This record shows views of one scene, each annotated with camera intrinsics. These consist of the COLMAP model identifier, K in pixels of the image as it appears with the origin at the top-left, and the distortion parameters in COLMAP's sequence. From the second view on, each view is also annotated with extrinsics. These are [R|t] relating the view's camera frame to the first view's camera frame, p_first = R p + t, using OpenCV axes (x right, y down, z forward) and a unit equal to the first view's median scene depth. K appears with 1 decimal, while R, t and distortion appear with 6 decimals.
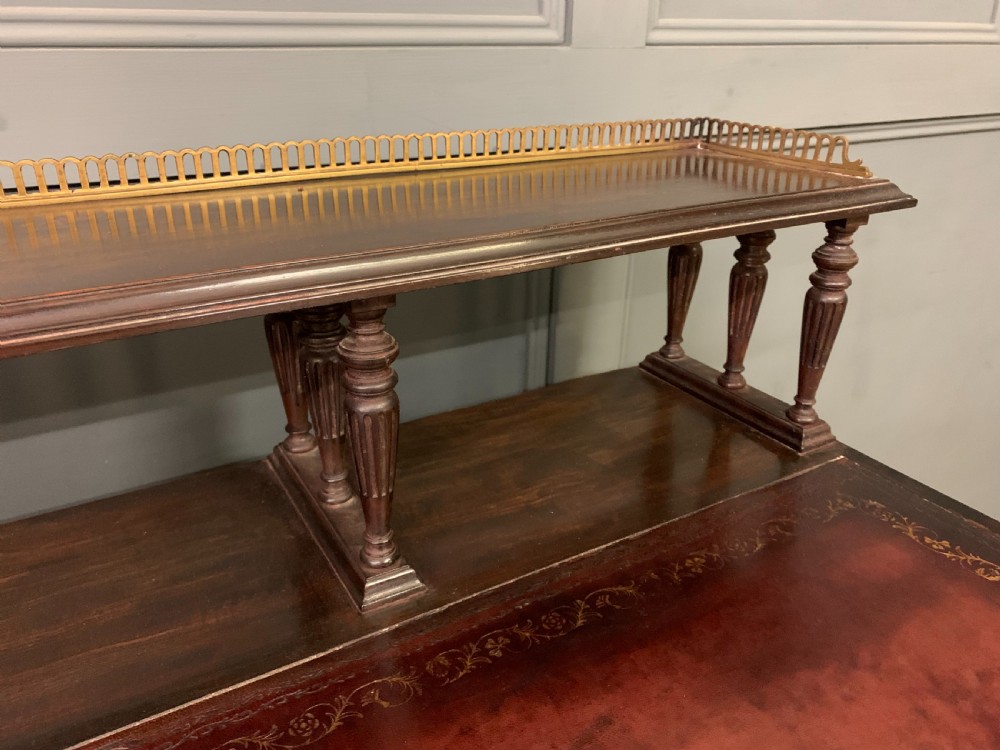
lens RADIAL K [[765.2, 0, 488.0], [0, 765.2, 380.5], [0, 0, 1]] dist [0.018029, -0.003150]
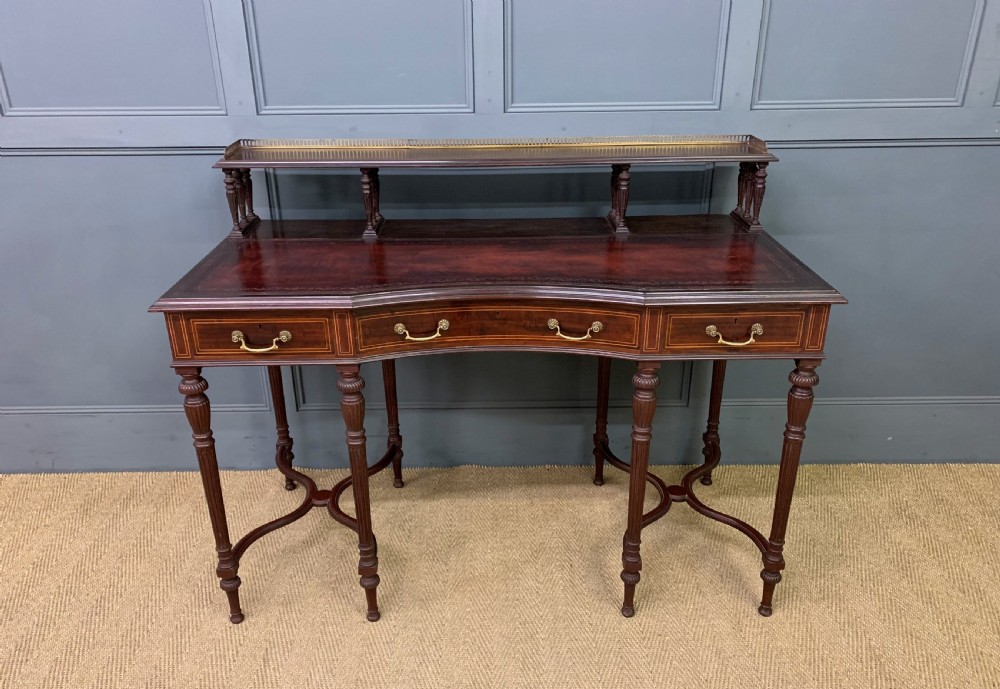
lens RADIAL K [[796.6, 0, 494.1], [0, 796.6, 372.7], [0, 0, 1]] dist [0.018573, -0.003329]
pose [[0.866603, 0.190201, -0.461326, 1.182909], [-0.190959, 0.980540, 0.045552, 0.765579], [0.461013, 0.048619, 0.886060, -2.686395]]
